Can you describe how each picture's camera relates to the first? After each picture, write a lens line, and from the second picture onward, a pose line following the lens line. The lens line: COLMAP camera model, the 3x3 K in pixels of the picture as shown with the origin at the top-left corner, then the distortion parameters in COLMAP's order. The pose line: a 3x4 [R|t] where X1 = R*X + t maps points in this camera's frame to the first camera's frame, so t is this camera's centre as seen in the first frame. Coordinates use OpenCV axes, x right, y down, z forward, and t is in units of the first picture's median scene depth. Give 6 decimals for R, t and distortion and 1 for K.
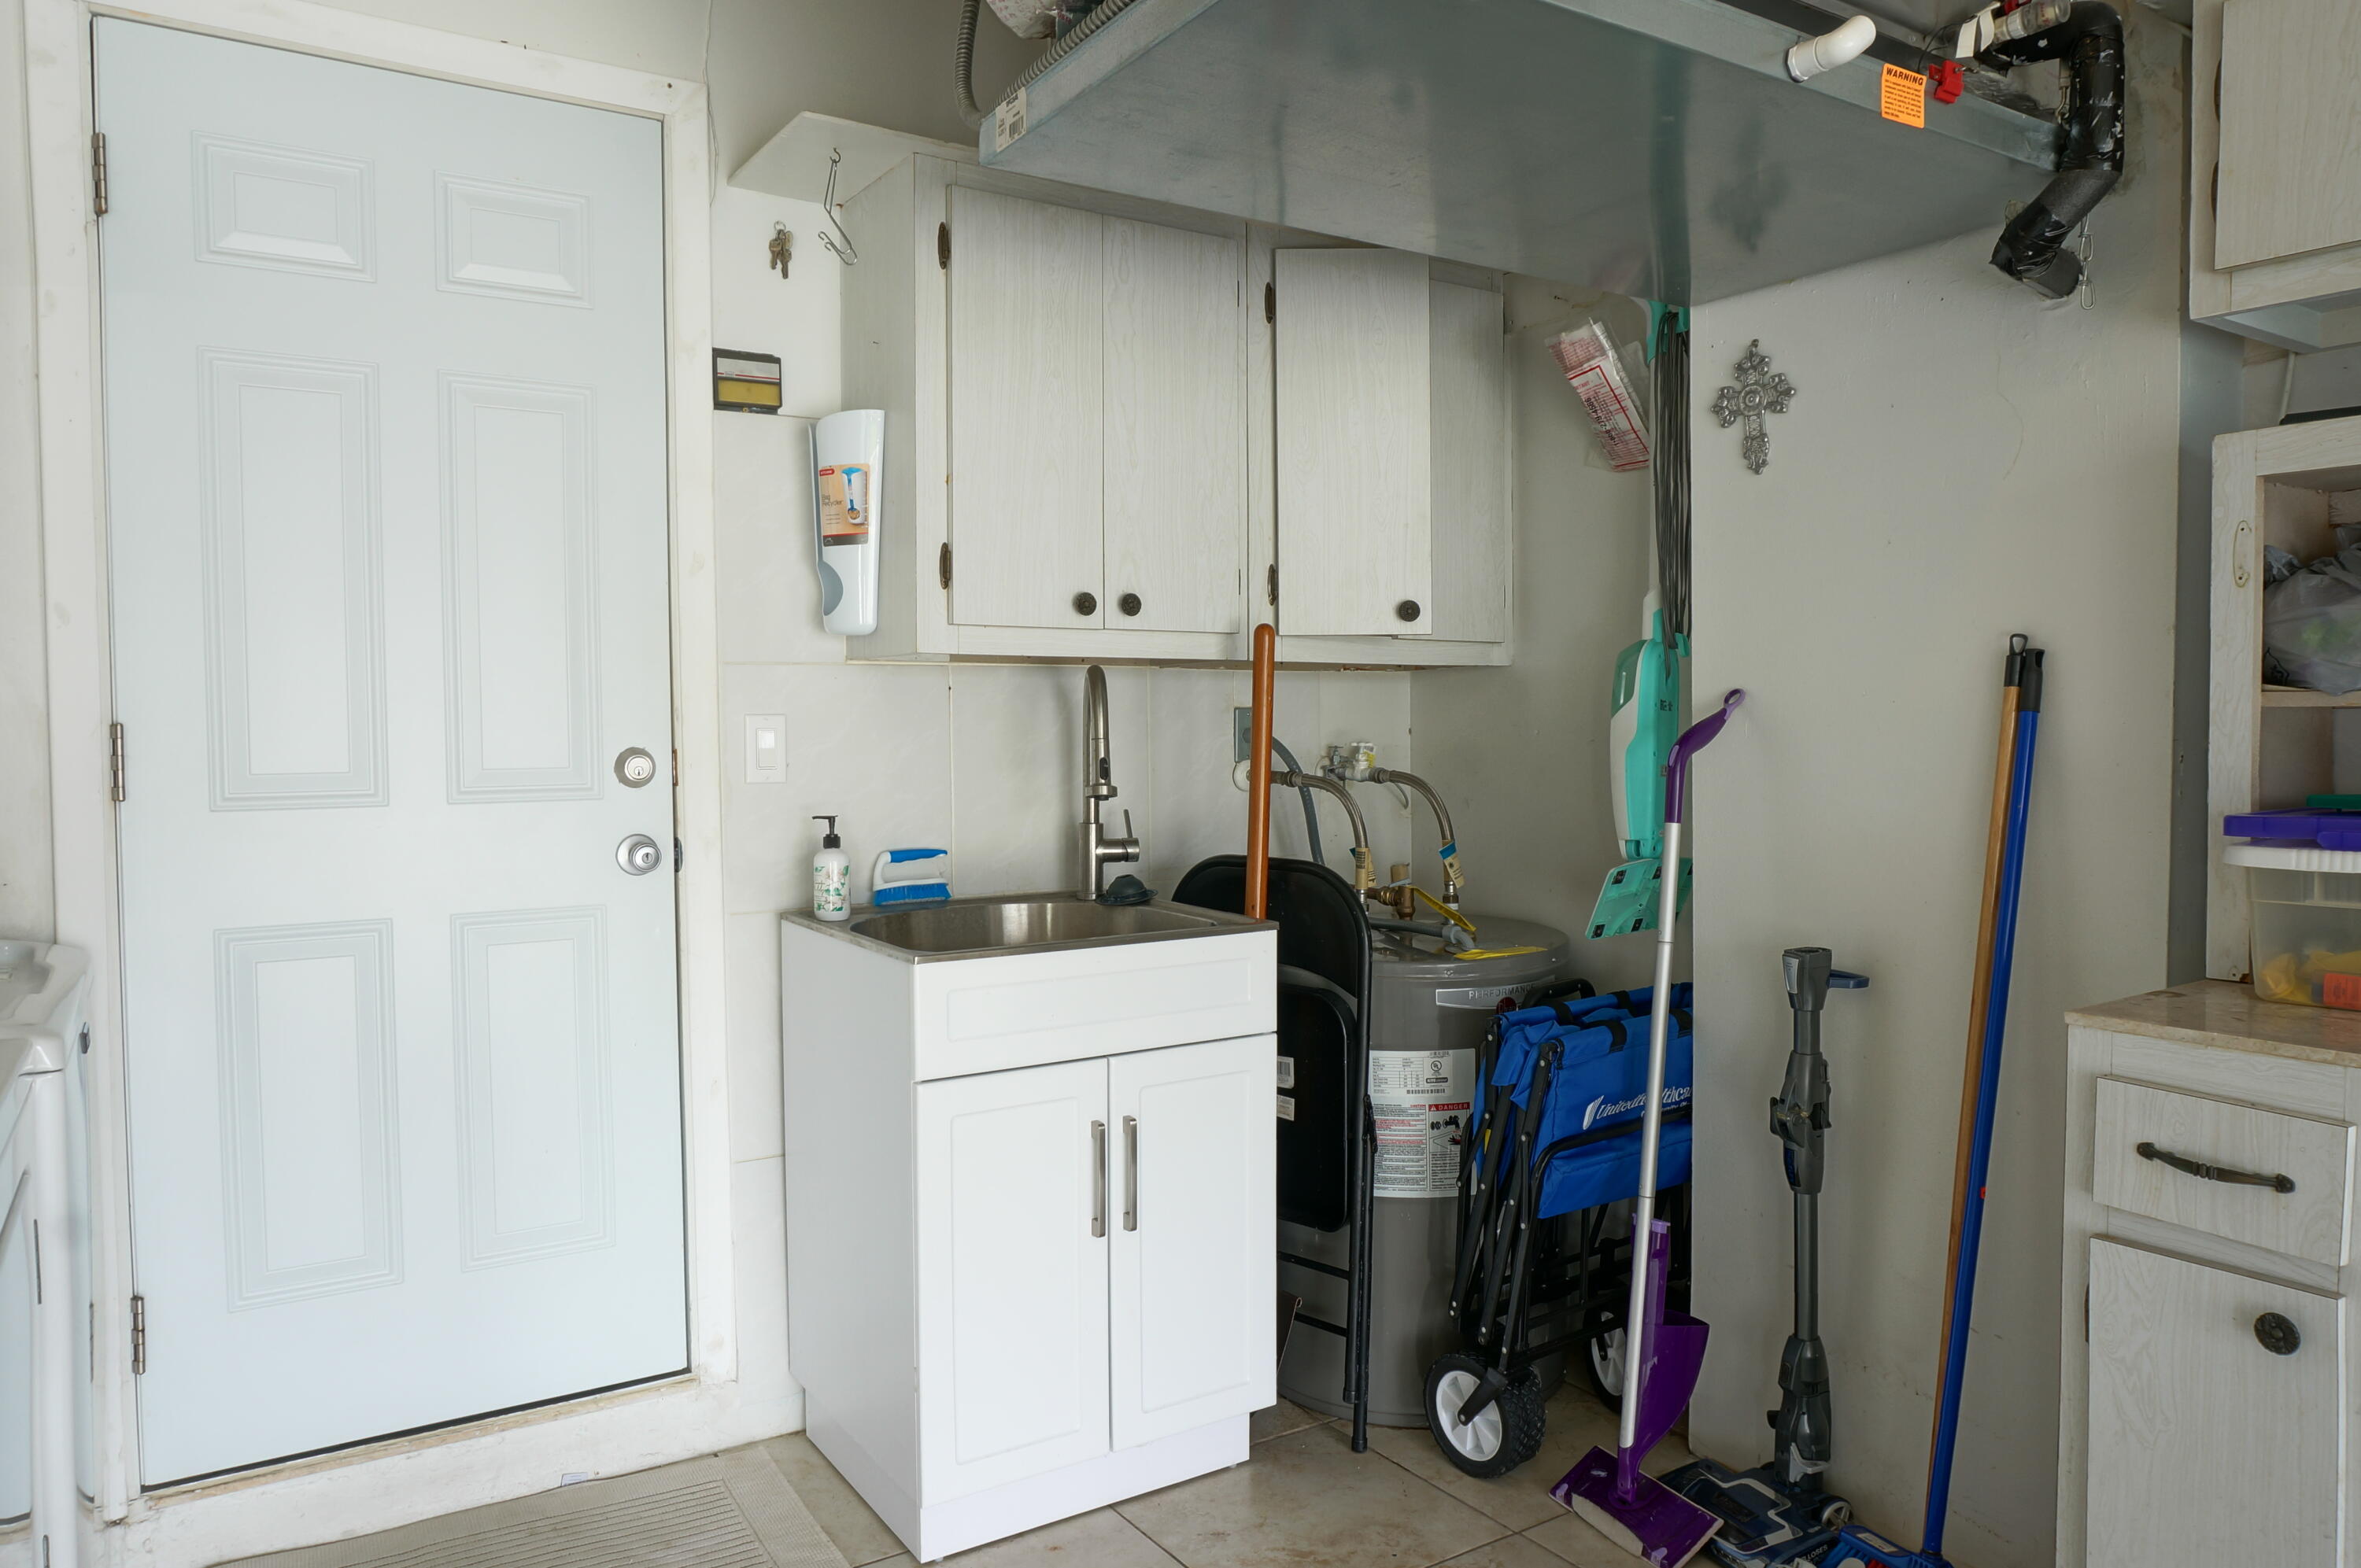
lens RADIAL K [[1599.7, 0, 1165.9], [0, 1599.7, 791.2], [0, 0, 1]] dist [-0.040302, 0.031496]
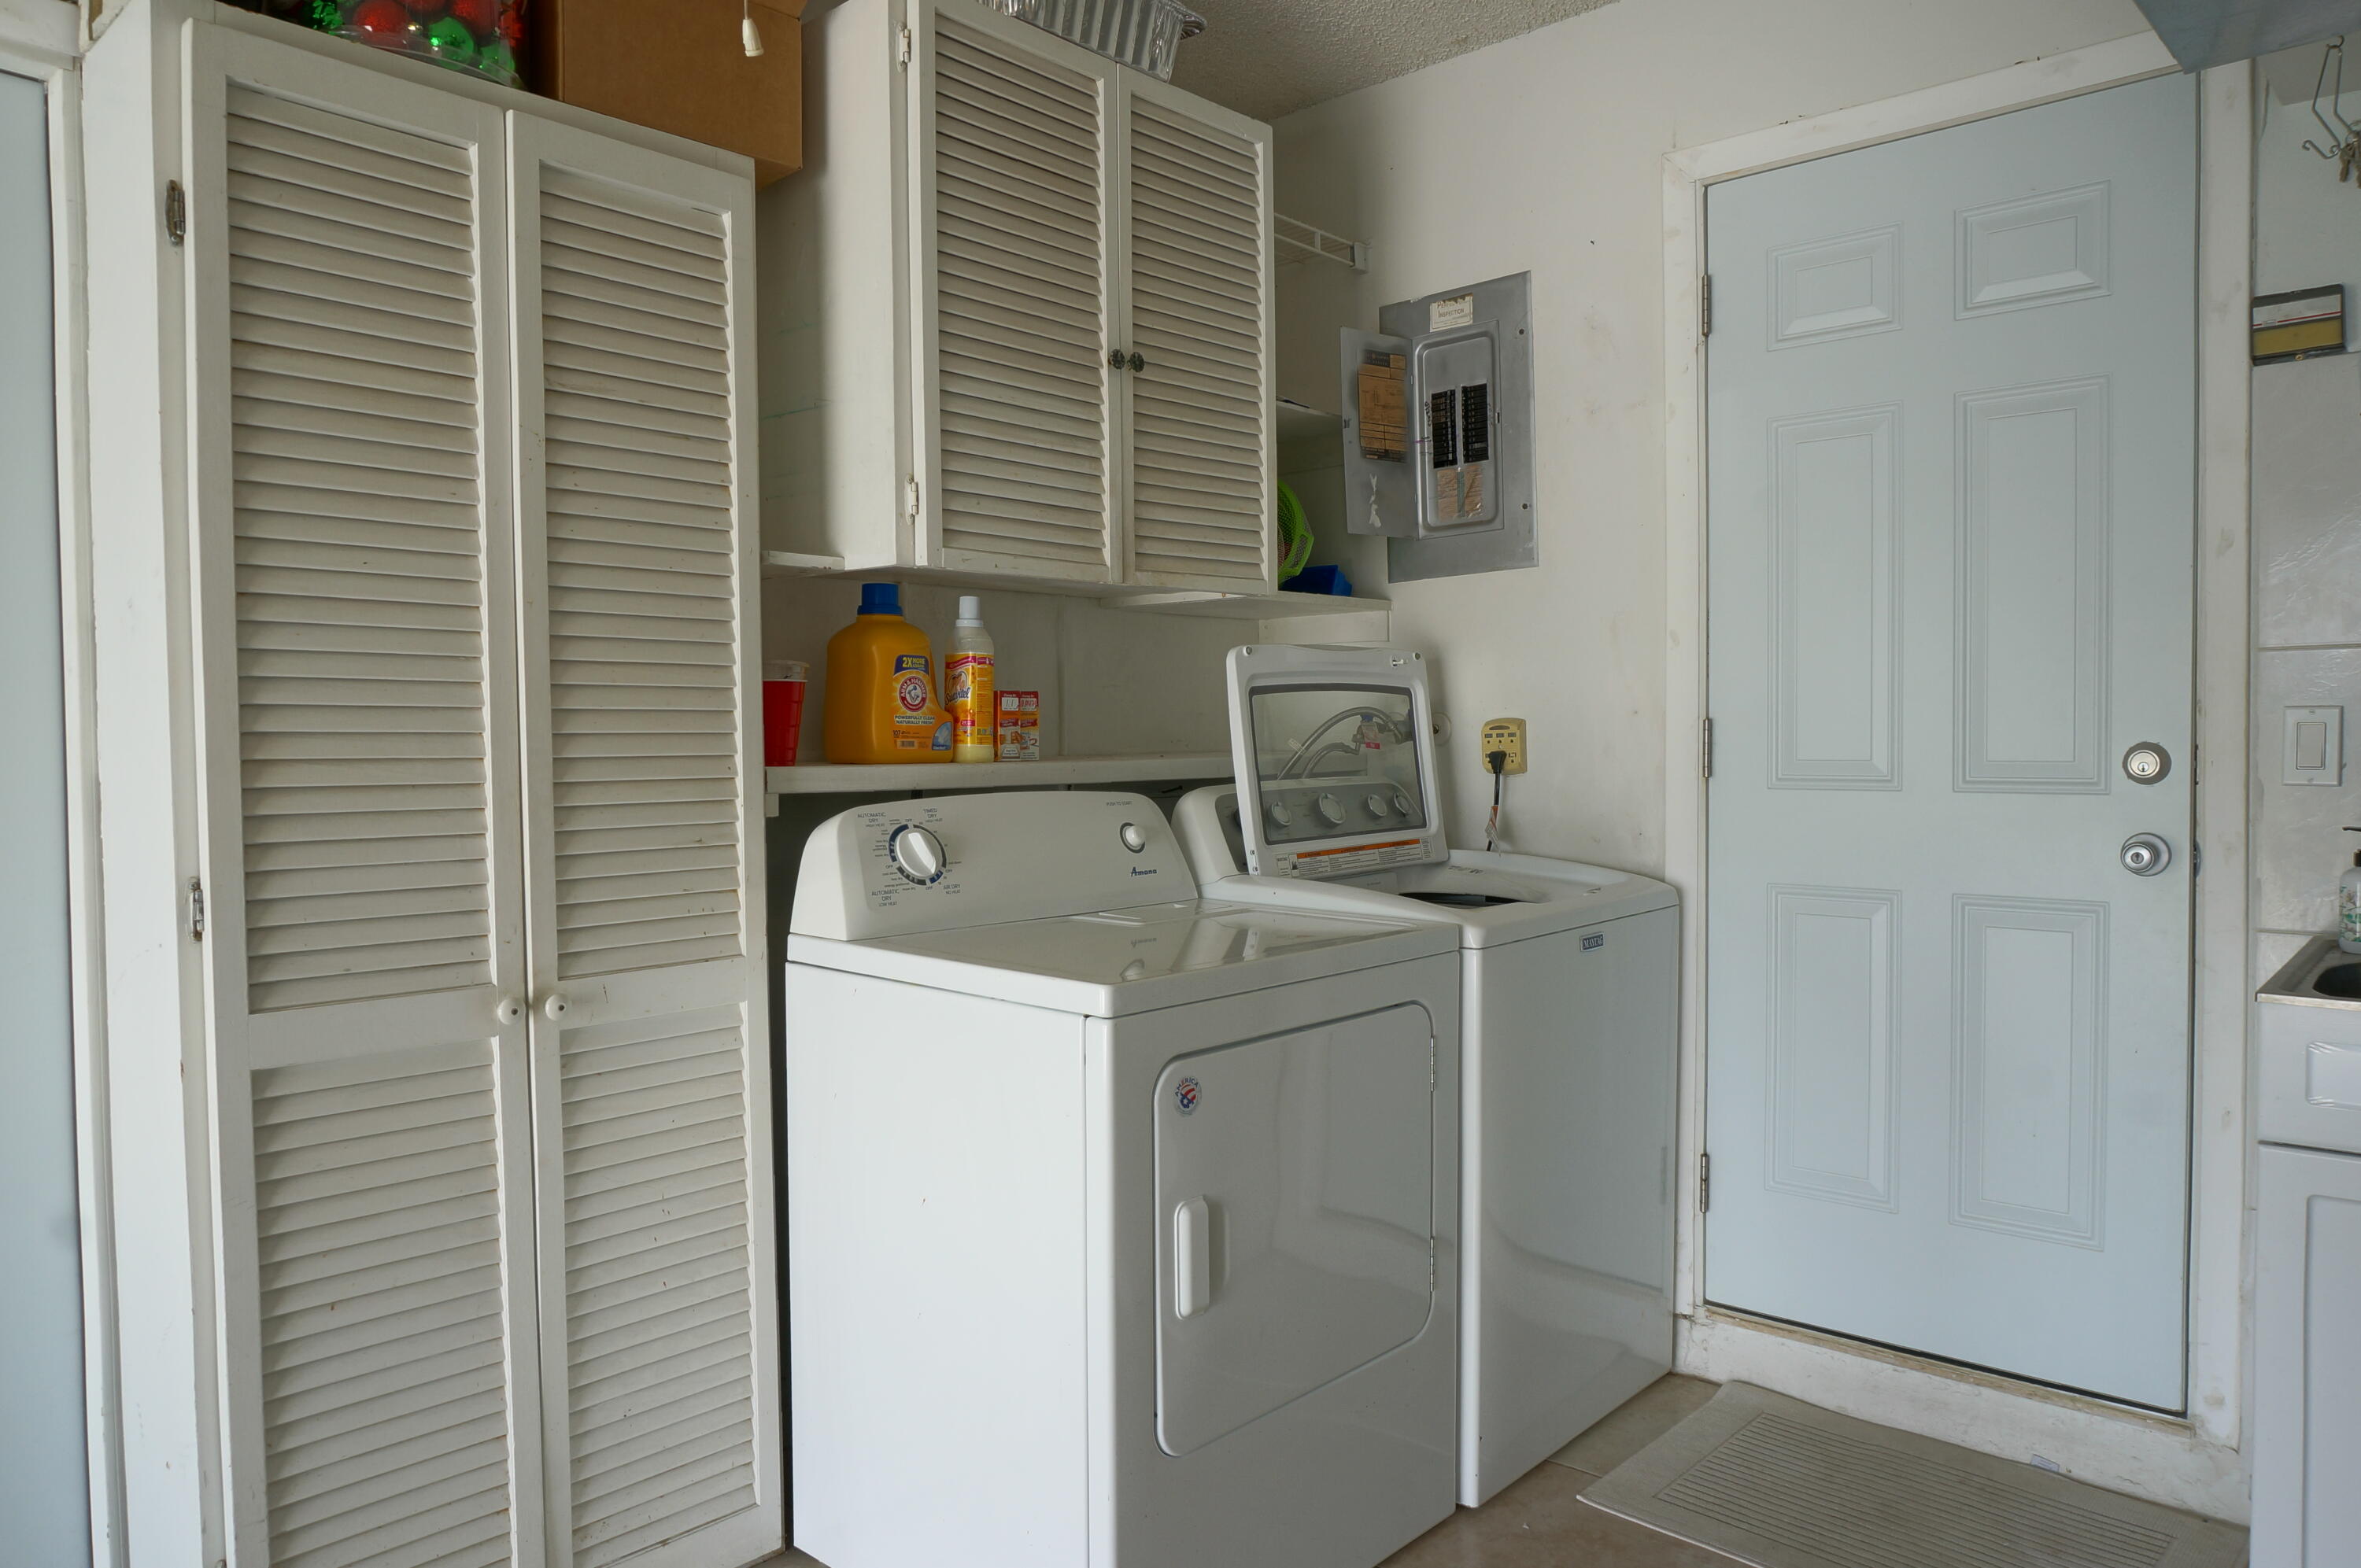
lens RADIAL K [[1599.7, 0, 1175.1], [0, 1599.7, 782.9], [0, 0, 1]] dist [-0.040302, 0.031496]
pose [[0.264958, 0.039220, -0.963462, 0.425641], [-0.030595, 0.999011, 0.032253, -0.015743], [0.963774, 0.020932, 0.265896, 0.184725]]
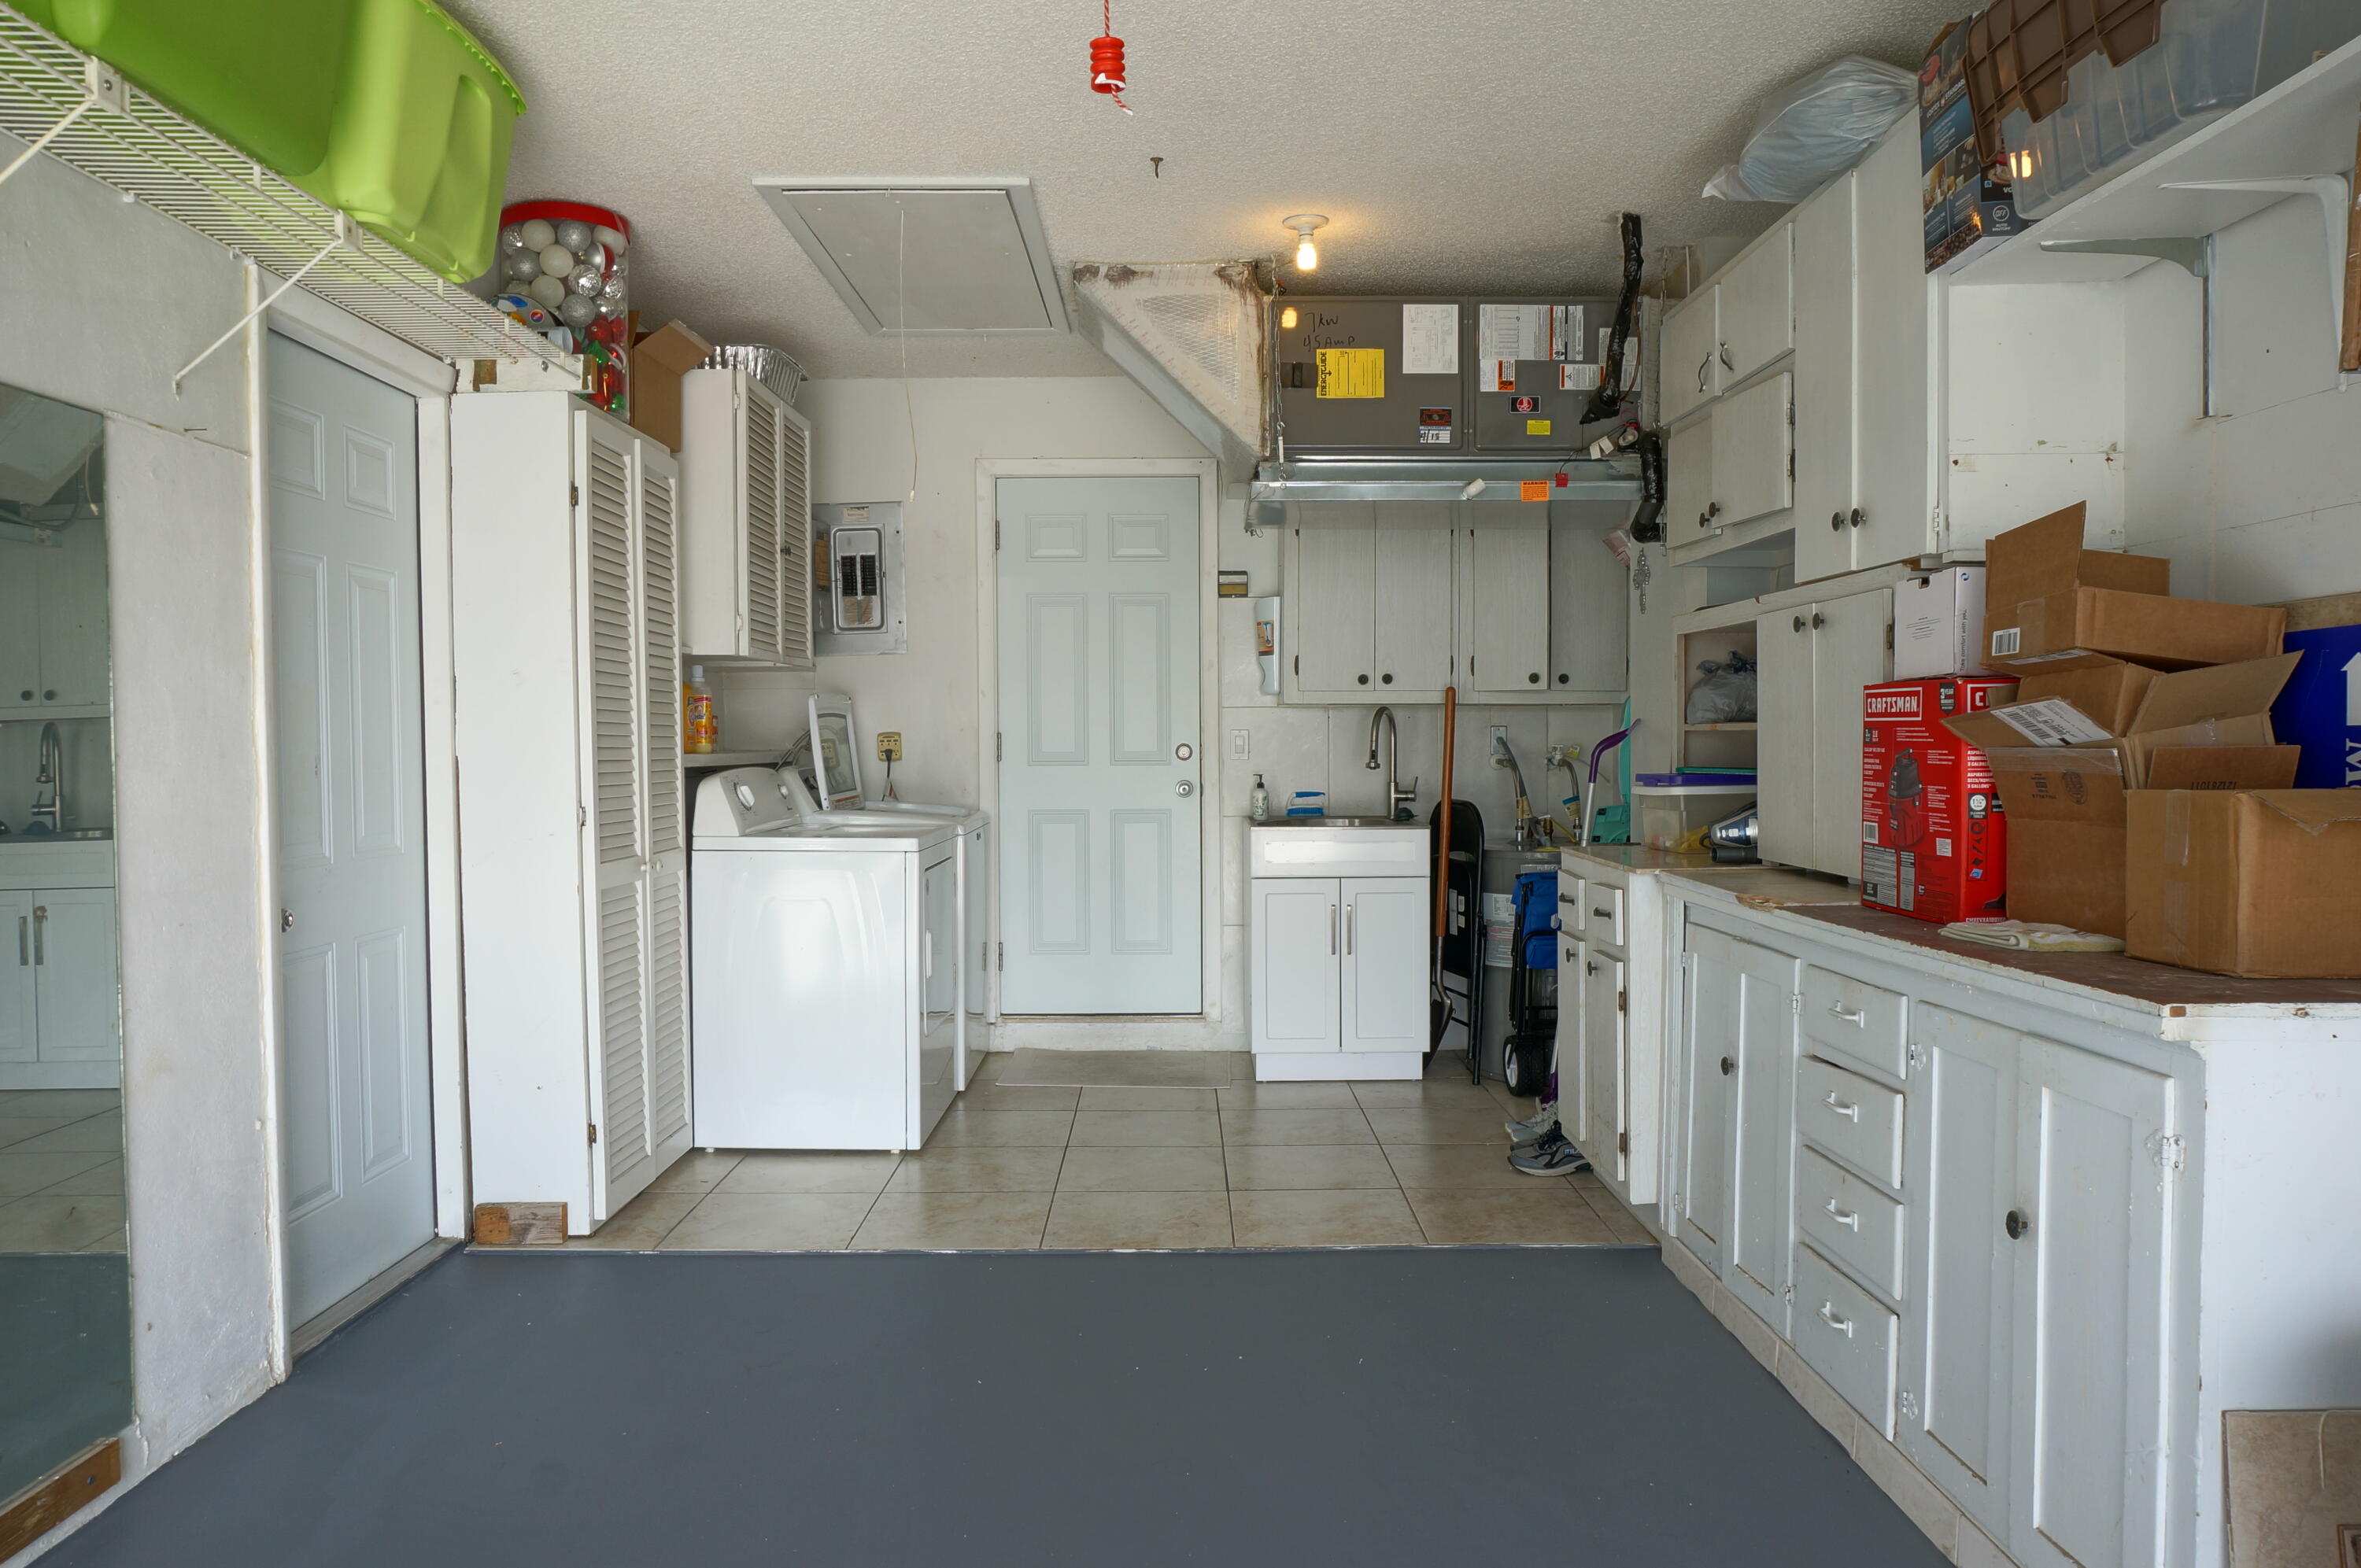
lens RADIAL K [[1599.7, 0, 1187.4], [0, 1599.7, 790.3], [0, 0, 1]] dist [-0.040302, 0.031496]
pose [[0.844335, 0.023004, -0.535322, 0.936365], [-0.024122, 0.999697, 0.004912, 0.030075], [0.535273, 0.008766, 0.844634, -0.994276]]
